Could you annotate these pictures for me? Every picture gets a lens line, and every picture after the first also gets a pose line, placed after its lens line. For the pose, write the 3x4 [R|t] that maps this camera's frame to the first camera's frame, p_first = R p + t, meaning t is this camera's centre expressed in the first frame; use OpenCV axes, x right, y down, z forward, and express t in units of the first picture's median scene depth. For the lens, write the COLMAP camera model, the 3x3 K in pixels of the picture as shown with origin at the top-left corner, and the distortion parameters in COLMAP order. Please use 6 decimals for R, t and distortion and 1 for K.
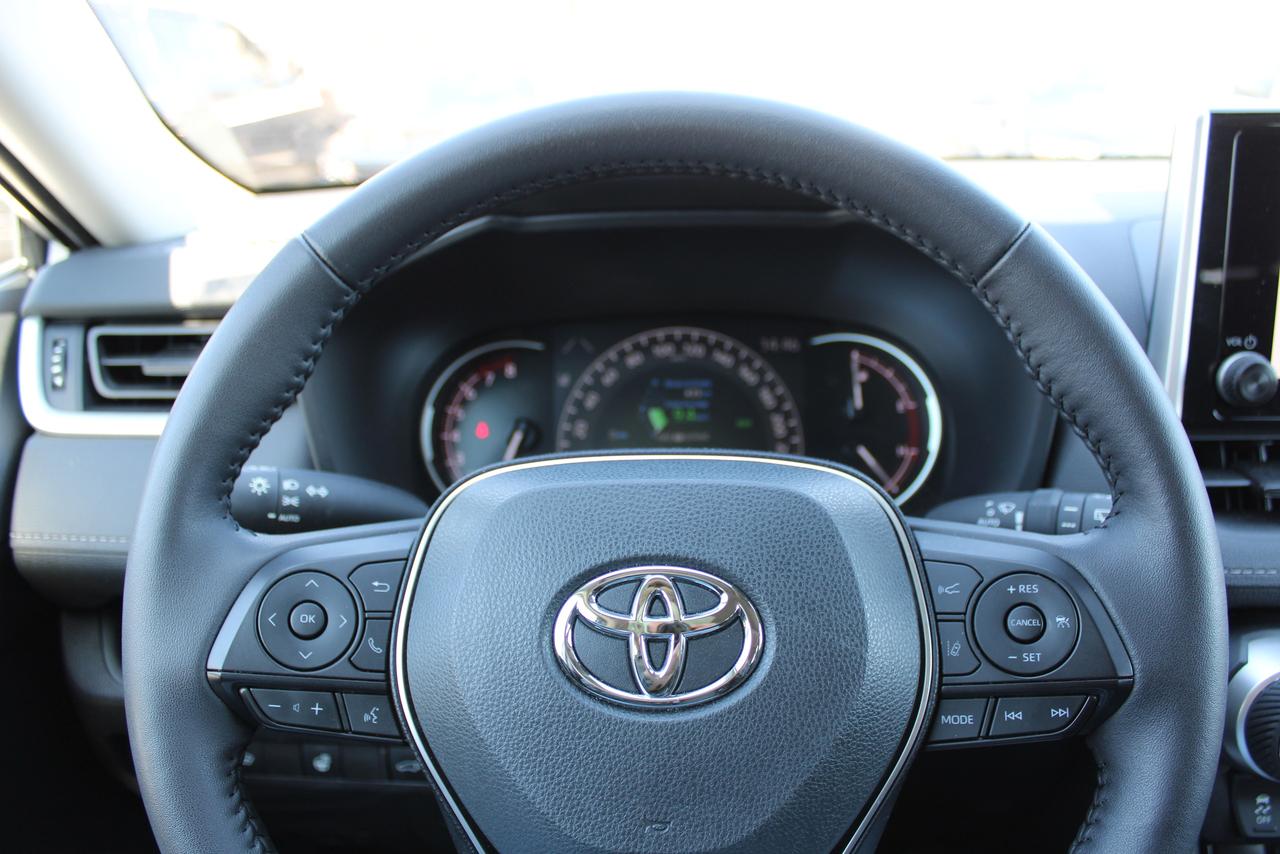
lens RADIAL K [[1068.7, 0, 633.0], [0, 1068.7, 425.3], [0, 0, 1]] dist [-0.161784, 0.128046]
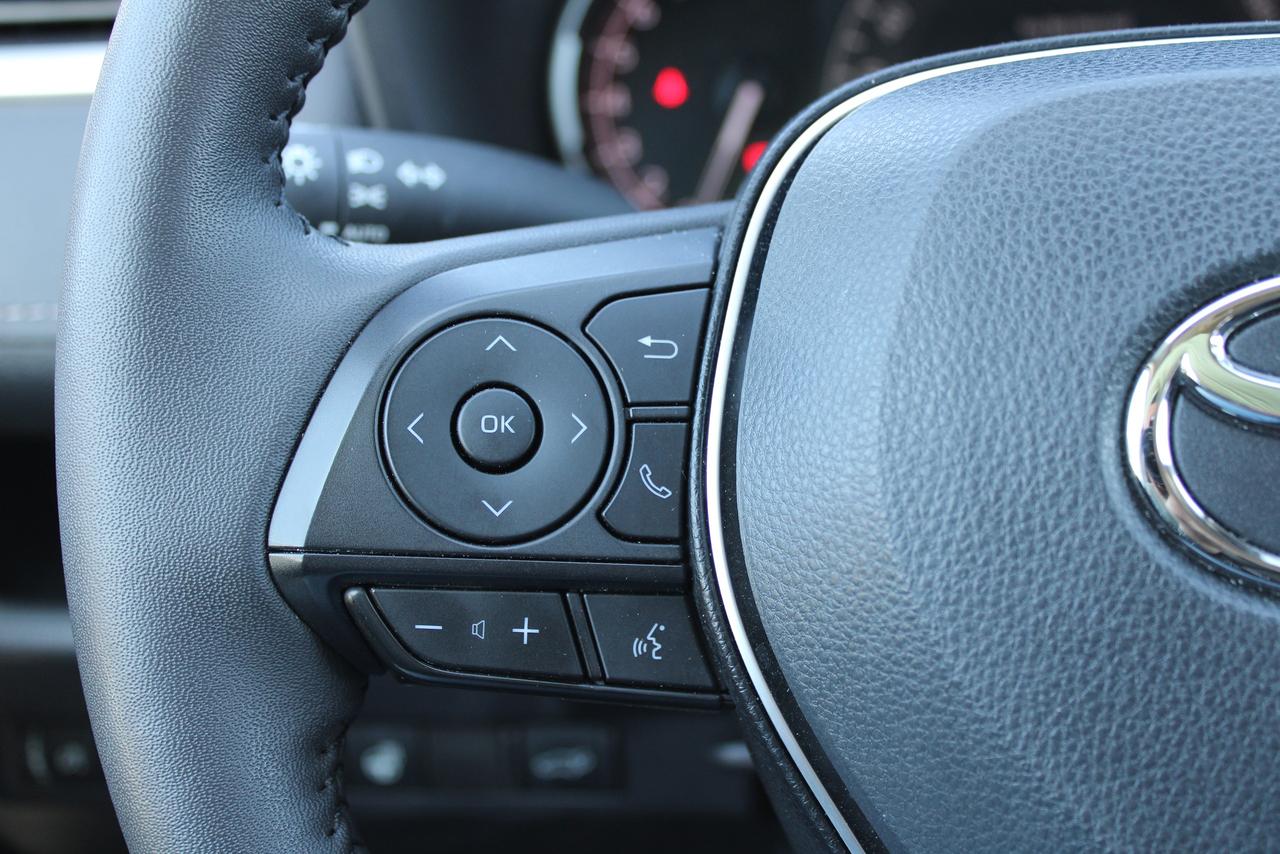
lens RADIAL K [[1830.1, 0, 635.9], [0, 1830.1, 418.7], [0, 0, 1]] dist [-0.028948, 0.000000]
pose [[0.999020, -0.018856, -0.040048, -0.231416], [0.023648, 0.992153, 0.122775, 0.094599], [0.037419, -0.123601, 0.991626, 0.265880]]
